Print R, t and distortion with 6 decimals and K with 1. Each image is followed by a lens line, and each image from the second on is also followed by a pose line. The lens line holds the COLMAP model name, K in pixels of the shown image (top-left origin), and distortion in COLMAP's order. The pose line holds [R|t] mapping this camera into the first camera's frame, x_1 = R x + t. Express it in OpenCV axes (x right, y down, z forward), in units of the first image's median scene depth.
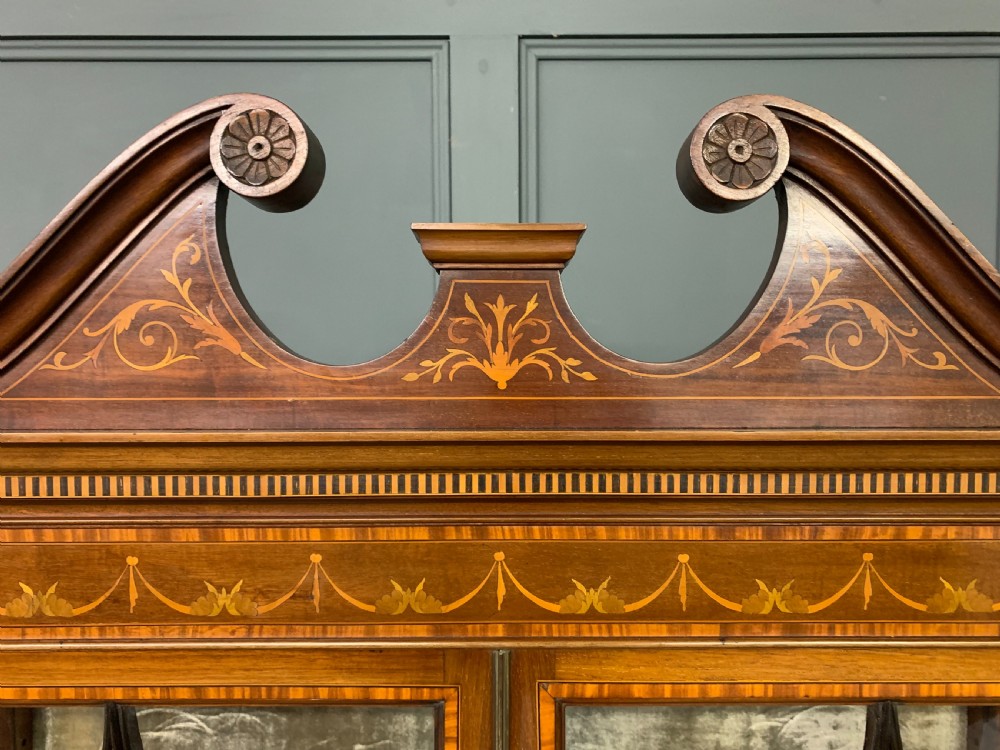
lens RADIAL K [[765.2, 0, 506.4], [0, 765.2, 373.3], [0, 0, 1]] dist [0.045201, -0.044150]
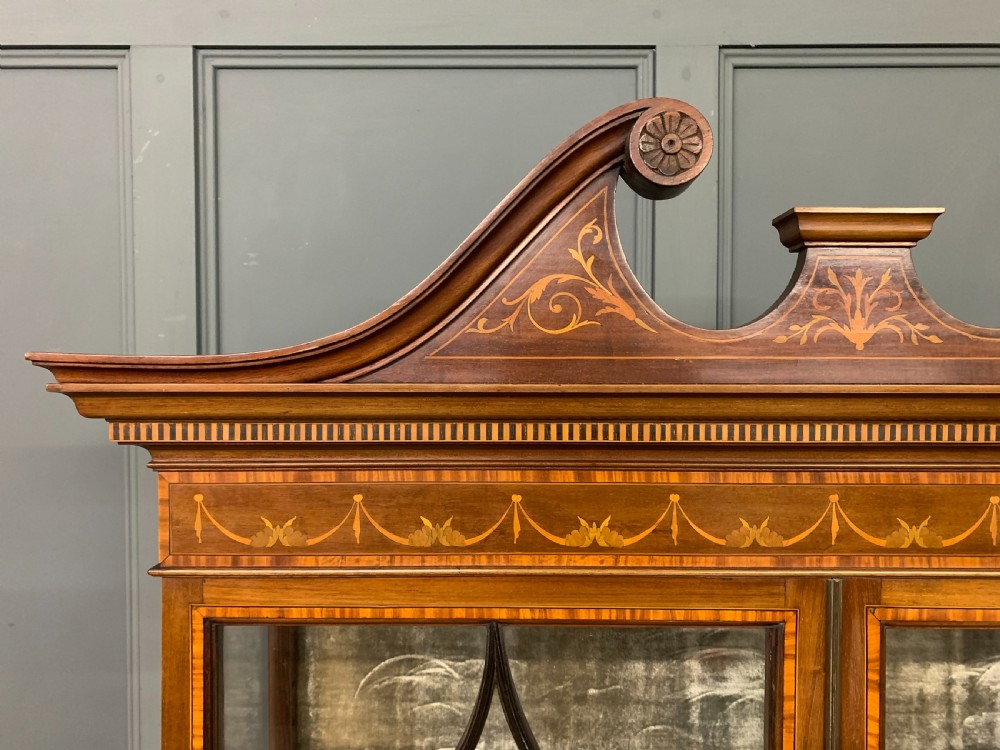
lens RADIAL K [[765.2, 0, 502.6], [0, 765.2, 378.5], [0, 0, 1]] dist [0.045201, -0.044150]
pose [[0.999984, 0.003431, -0.004512, -0.503528], [-0.003440, 0.999992, -0.001853, 0.062892], [0.004506, 0.001869, 0.999988, -0.162678]]
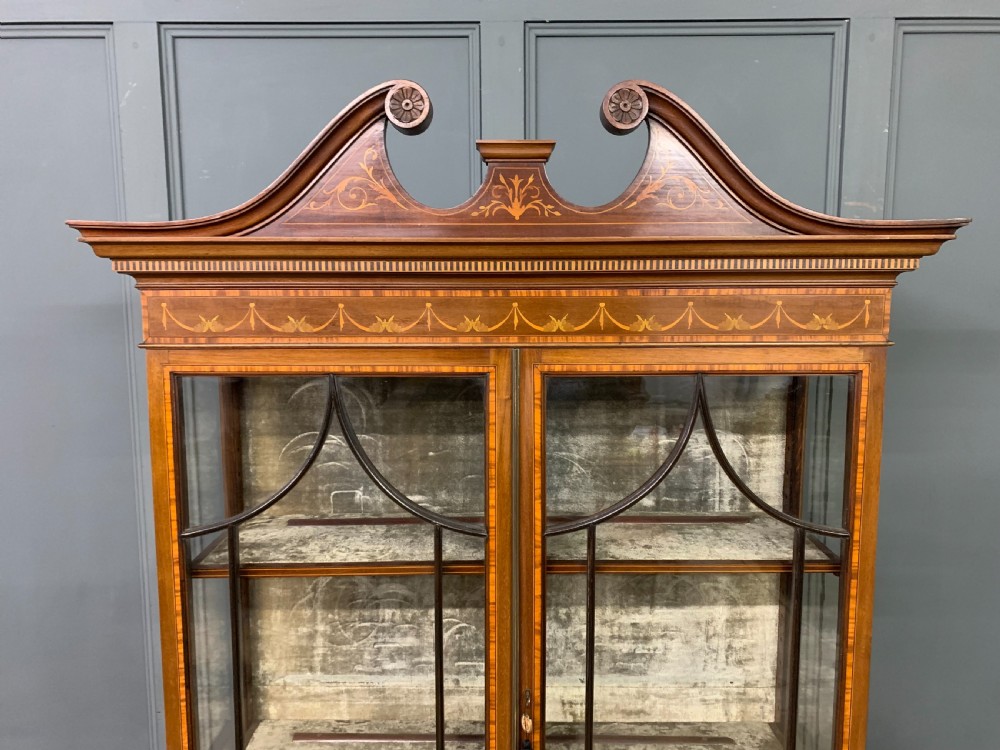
lens RADIAL K [[765.2, 0, 503.3], [0, 765.2, 373.2], [0, 0, 1]] dist [0.045201, -0.044150]
pose [[0.999978, 0.000919, -0.006582, -0.027522], [-0.000341, 0.996186, 0.087259, 0.244568], [0.006637, -0.087255, 0.996164, -1.103543]]
